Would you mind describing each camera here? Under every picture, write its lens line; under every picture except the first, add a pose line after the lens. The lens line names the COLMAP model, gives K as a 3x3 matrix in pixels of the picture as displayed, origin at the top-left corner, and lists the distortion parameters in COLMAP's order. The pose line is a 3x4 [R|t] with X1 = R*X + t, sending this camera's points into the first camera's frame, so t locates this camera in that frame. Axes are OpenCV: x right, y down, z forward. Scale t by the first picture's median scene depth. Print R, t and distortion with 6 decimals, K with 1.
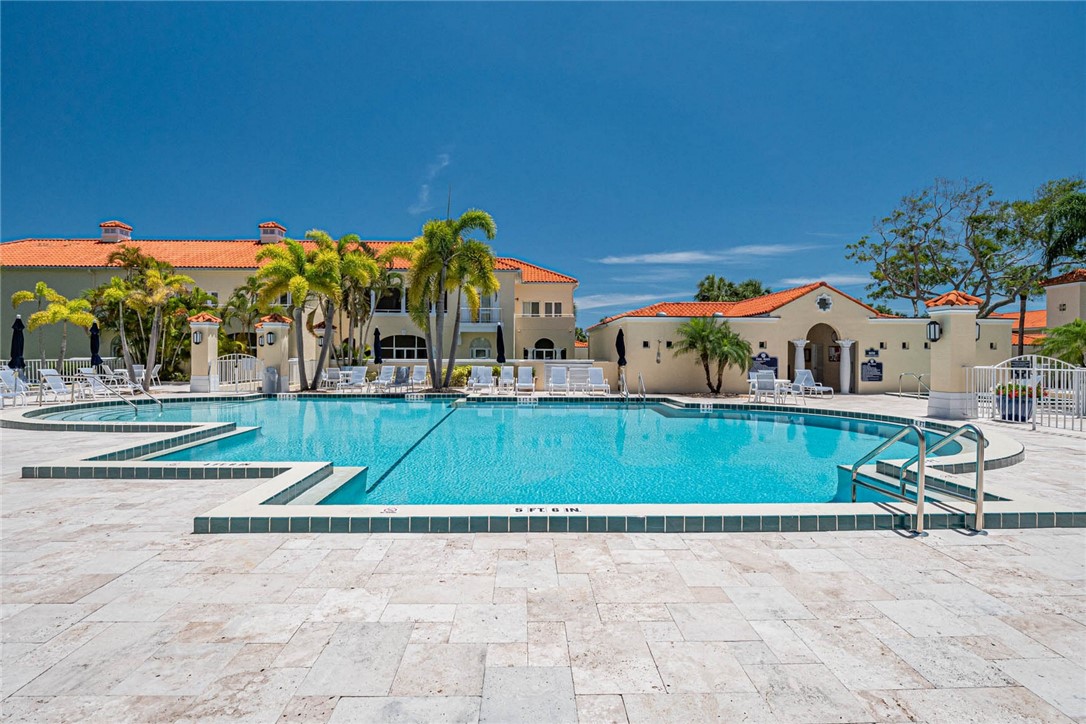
lens RADIAL K [[541.4, 0, 541.2], [0, 541.4, 361.5], [0, 0, 1]] dist [-0.014966, -0.000219]
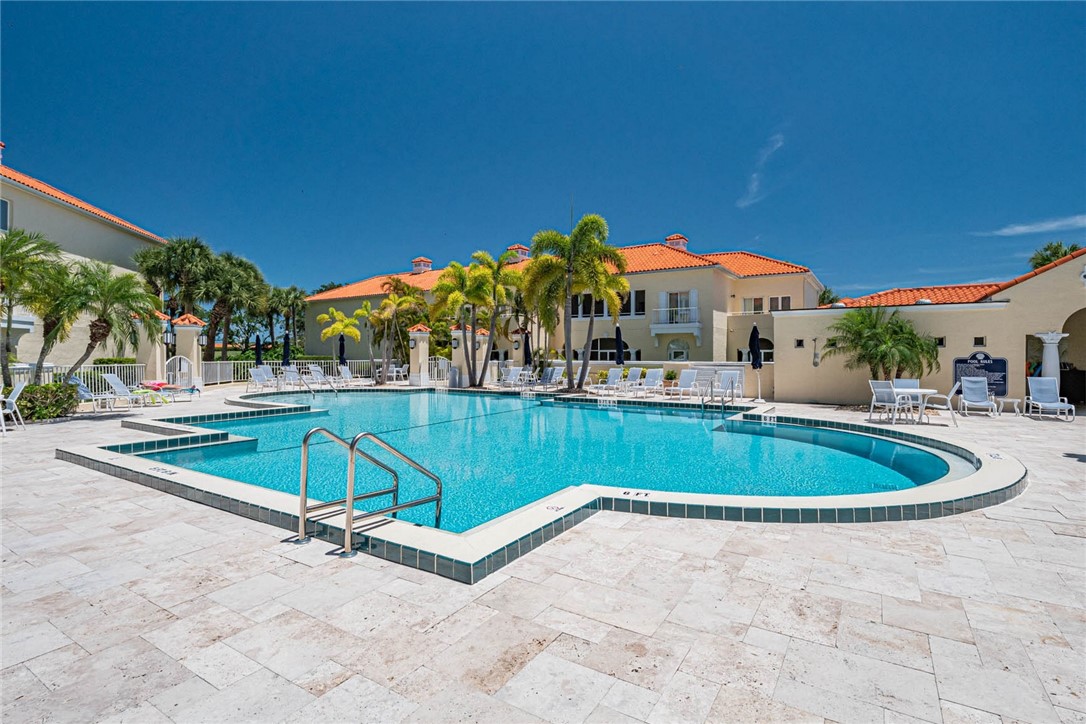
lens RADIAL K [[541.4, 0, 539.9], [0, 541.4, 355.4], [0, 0, 1]] dist [-0.014966, -0.000219]
pose [[0.822892, -0.004012, -0.568184, 0.356523], [-0.004950, 0.999886, -0.014230, 0.000669], [0.568177, 0.014522, 0.822778, 0.100418]]
